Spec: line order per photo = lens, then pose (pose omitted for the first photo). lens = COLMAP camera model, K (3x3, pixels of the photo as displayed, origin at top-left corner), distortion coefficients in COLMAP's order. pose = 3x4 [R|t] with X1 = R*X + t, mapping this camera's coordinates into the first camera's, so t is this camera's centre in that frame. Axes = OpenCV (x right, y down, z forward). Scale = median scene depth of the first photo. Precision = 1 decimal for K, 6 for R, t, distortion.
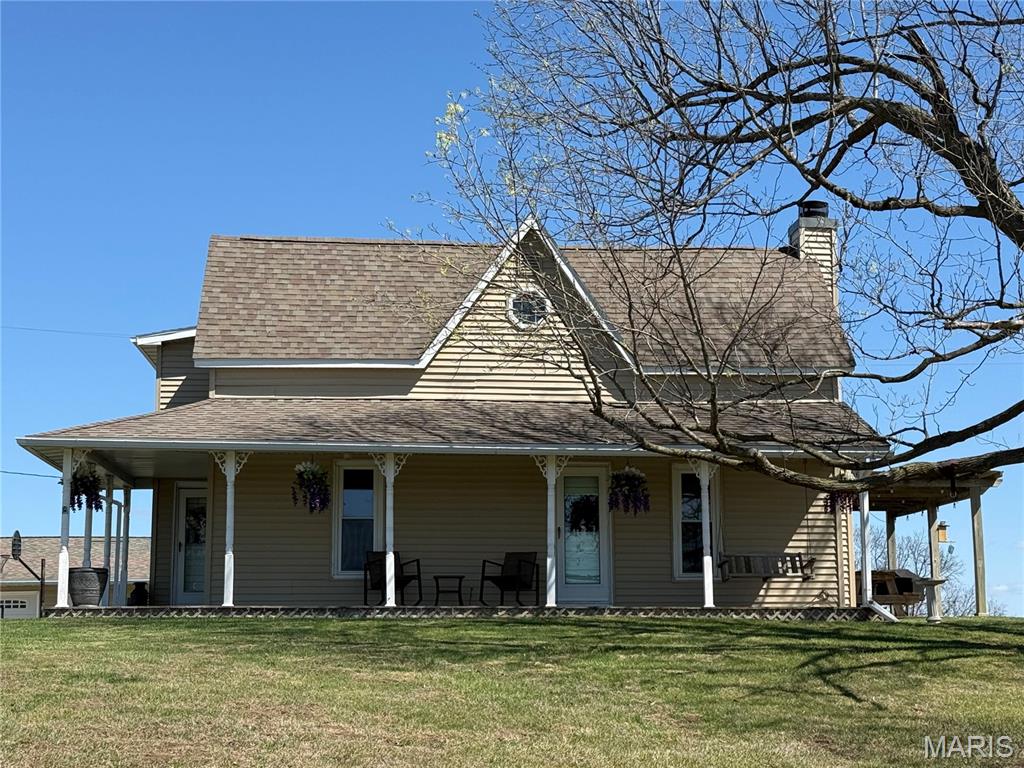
lens RADIAL K [[1724.4, 0, 512.0], [0, 1724.4, 384.0], [0, 0, 1]] dist [0.232843, 0.049120]
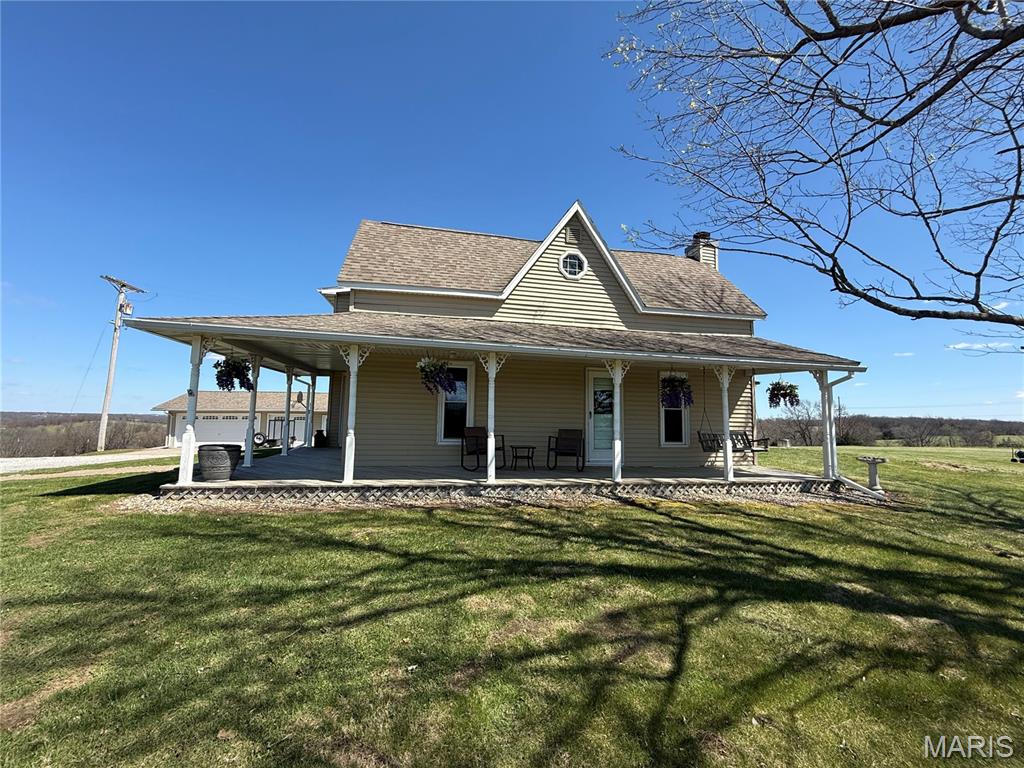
lens RADIAL K [[408.5, 0, 512.0], [0, 408.5, 384.0], [0, 0, 1]] dist [0.003595, 0.000415]
pose [[0.992875, 0.032061, 0.114766, -0.081749], [-0.039839, 0.997015, 0.066136, 0.038497], [-0.112303, -0.070237, 0.991189, 0.657921]]
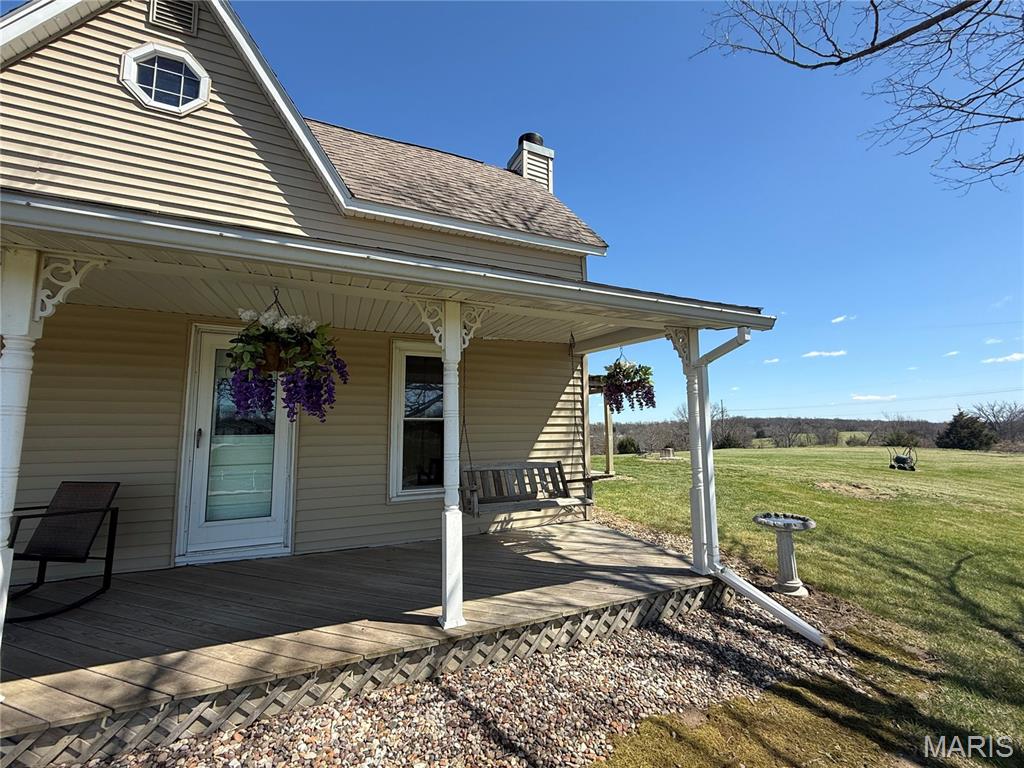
lens RADIAL K [[432.5, 0, 512.0], [0, 432.5, 384.0], [0, 0, 1]] dist [0.002290, 0.000236]
pose [[0.943031, 0.031344, 0.331224, 0.080534], [-0.048328, 0.997898, 0.043163, 0.054541], [-0.329175, -0.056711, 0.942564, 0.817741]]
